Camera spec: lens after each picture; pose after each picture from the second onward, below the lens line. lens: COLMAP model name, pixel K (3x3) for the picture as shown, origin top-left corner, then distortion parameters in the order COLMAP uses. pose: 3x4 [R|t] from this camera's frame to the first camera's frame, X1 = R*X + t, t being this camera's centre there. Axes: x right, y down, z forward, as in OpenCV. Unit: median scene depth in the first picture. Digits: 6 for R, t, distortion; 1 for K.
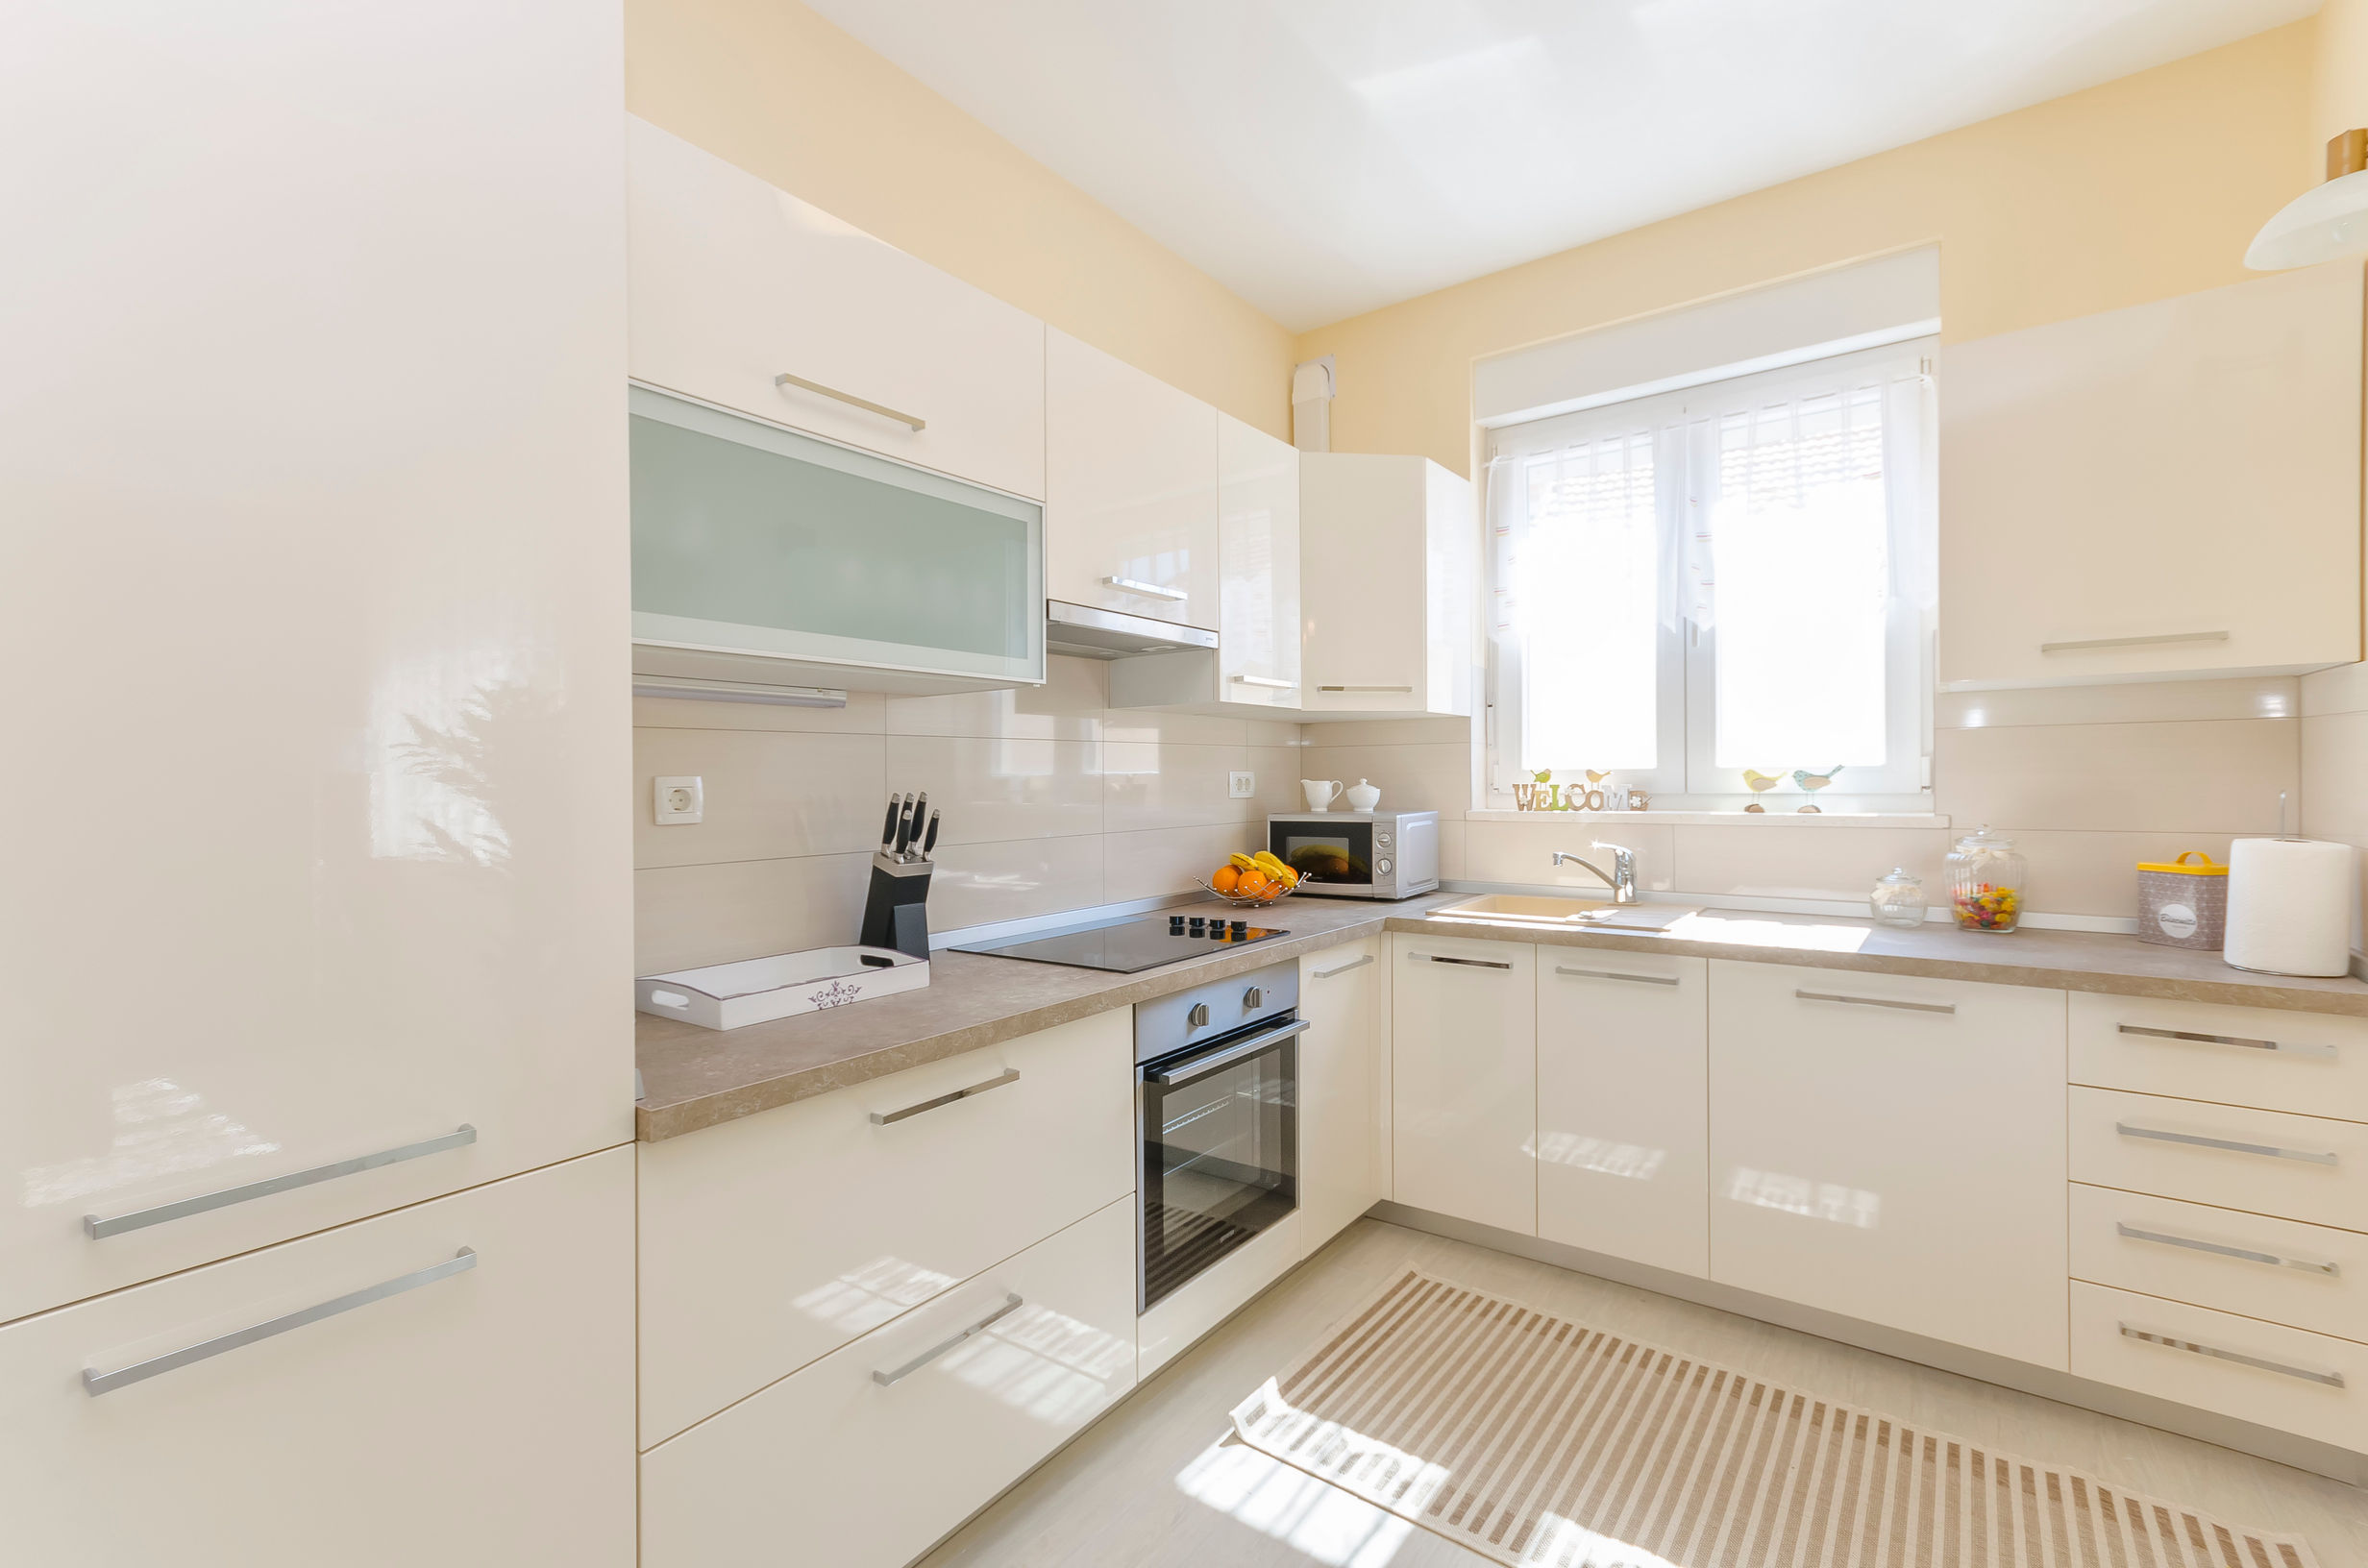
lens RADIAL K [[1034.7, 0, 1182.8], [0, 1034.7, 770.3], [0, 0, 1]] dist [0.000516, -0.000021]
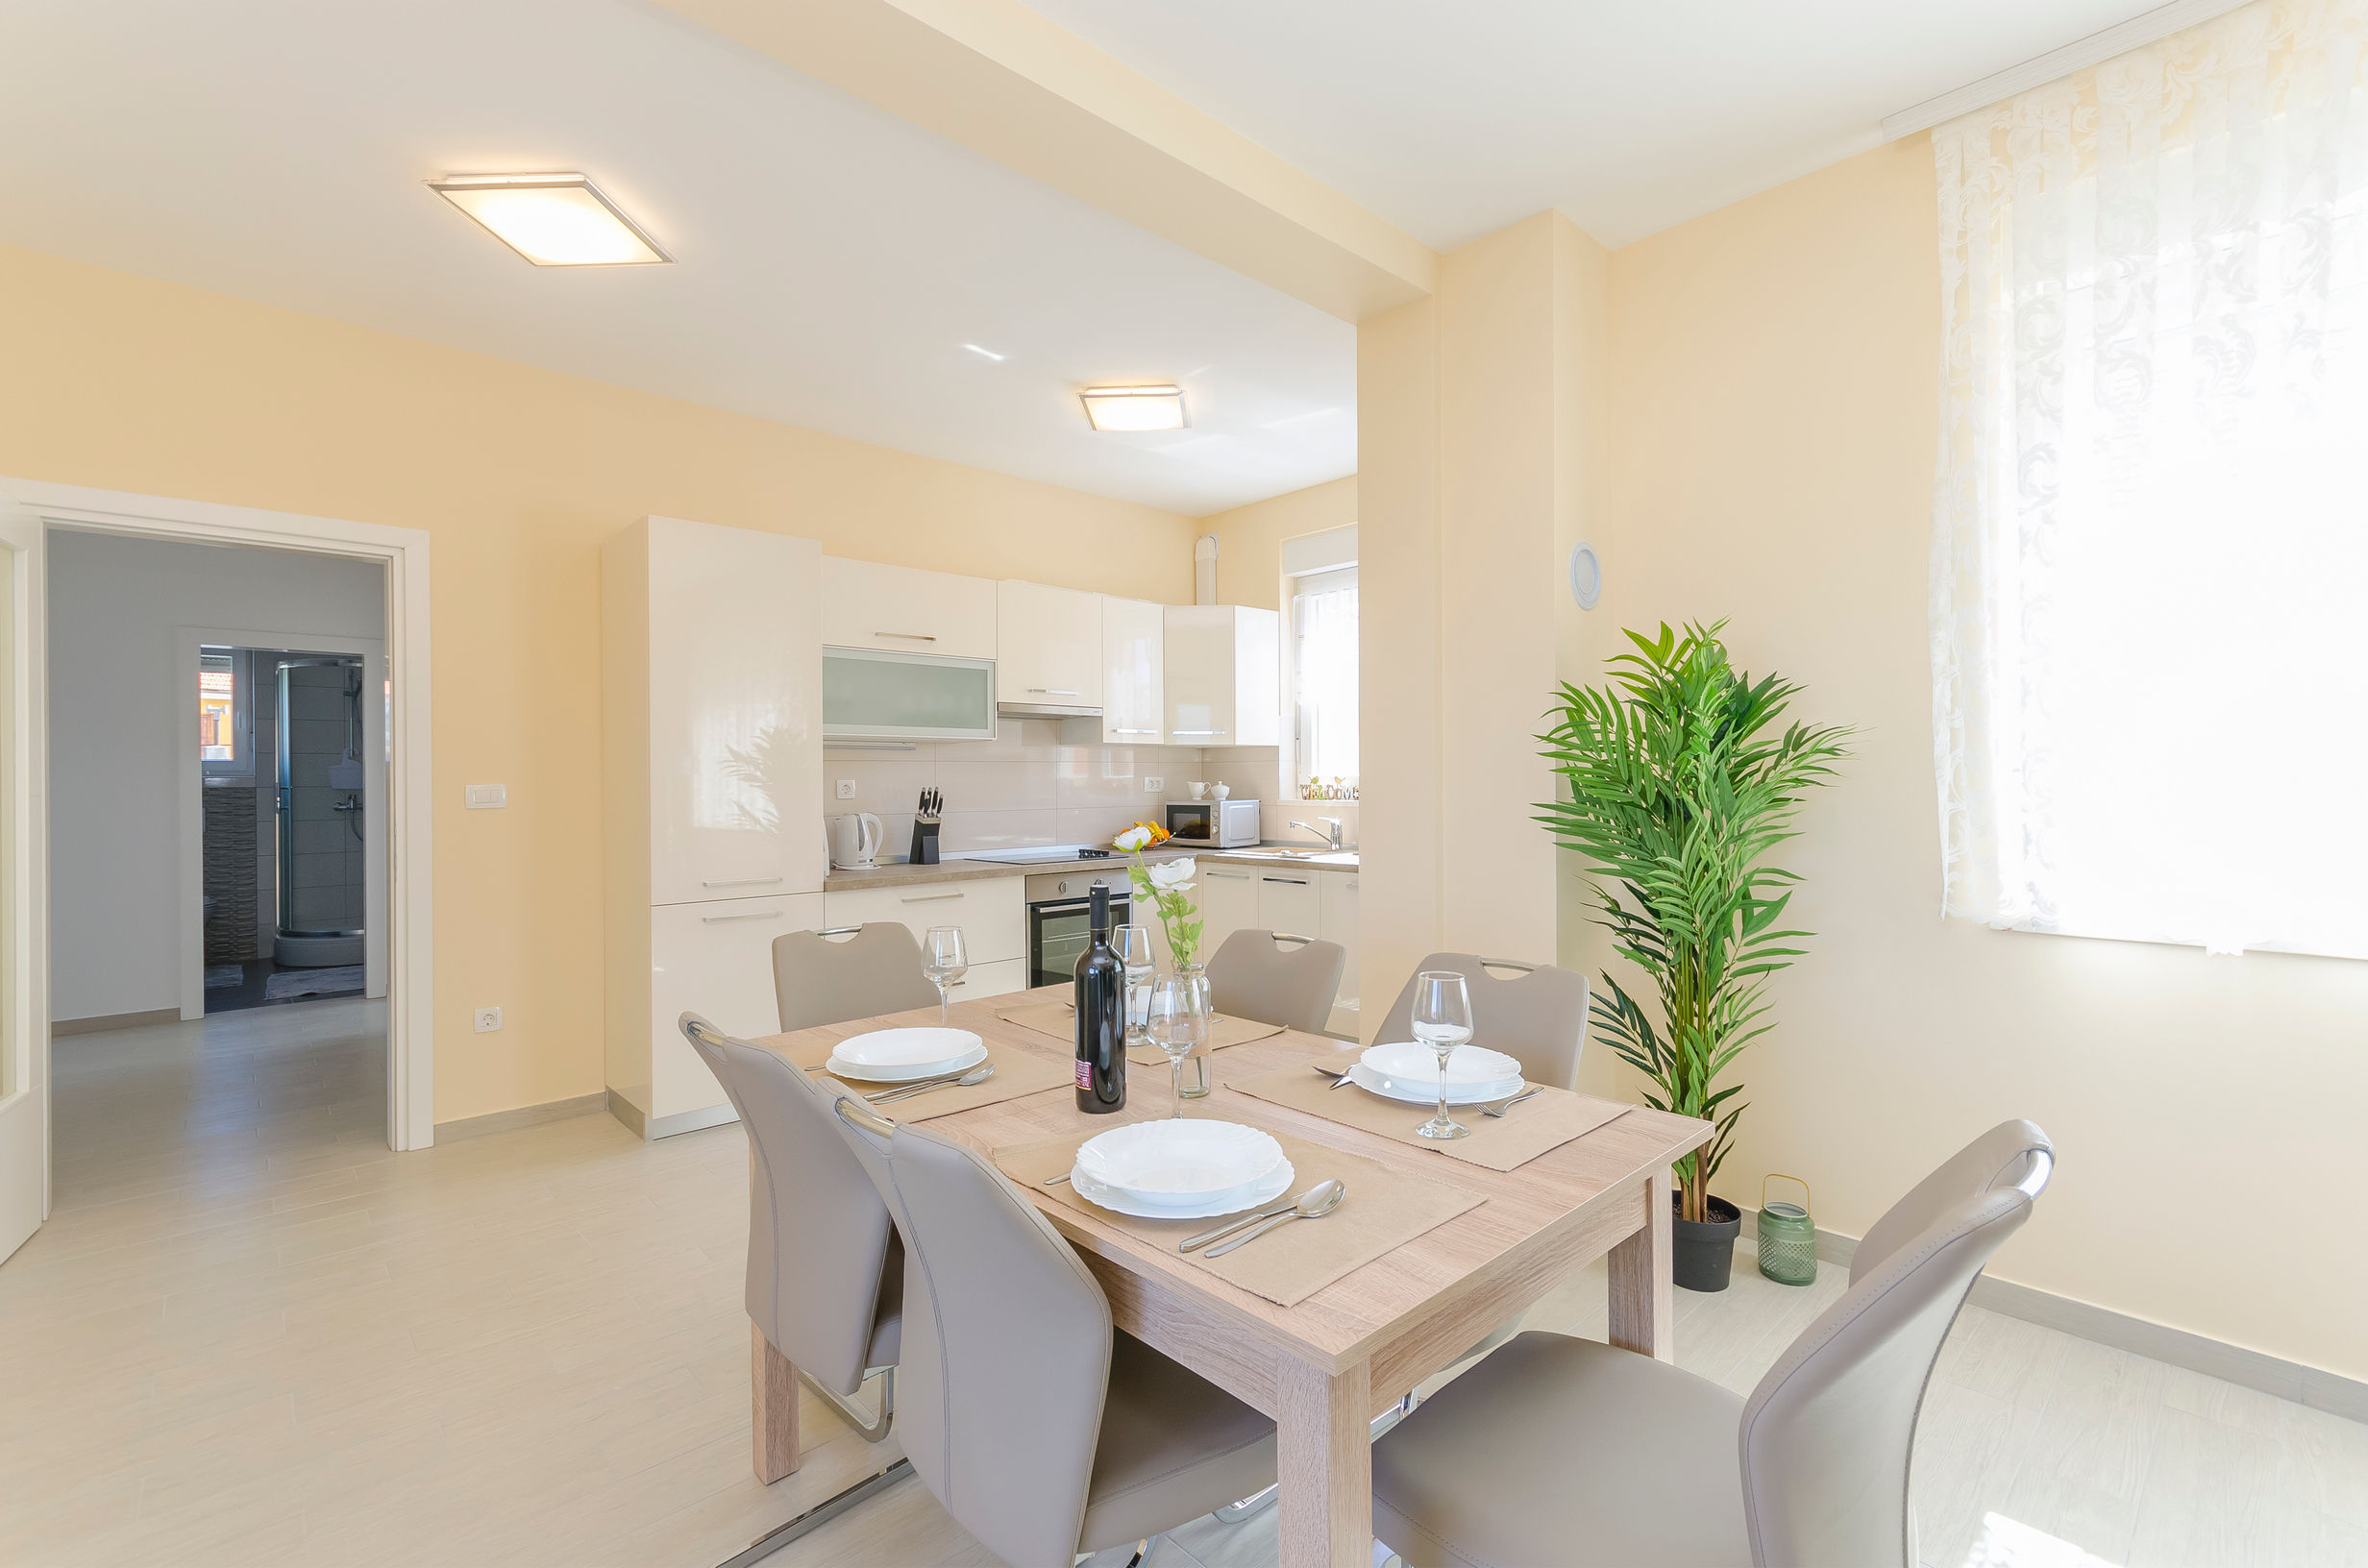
lens RADIAL K [[1049.6, 0, 1191.7], [0, 1049.6, 782.8], [0, 0, 1]] dist [0.004984, 0.000162]
pose [[0.982070, 0.003842, -0.188475, 0.503258], [-0.001426, 0.999915, 0.012952, -0.013428], [0.188509, -0.012451, 0.981993, -0.825695]]
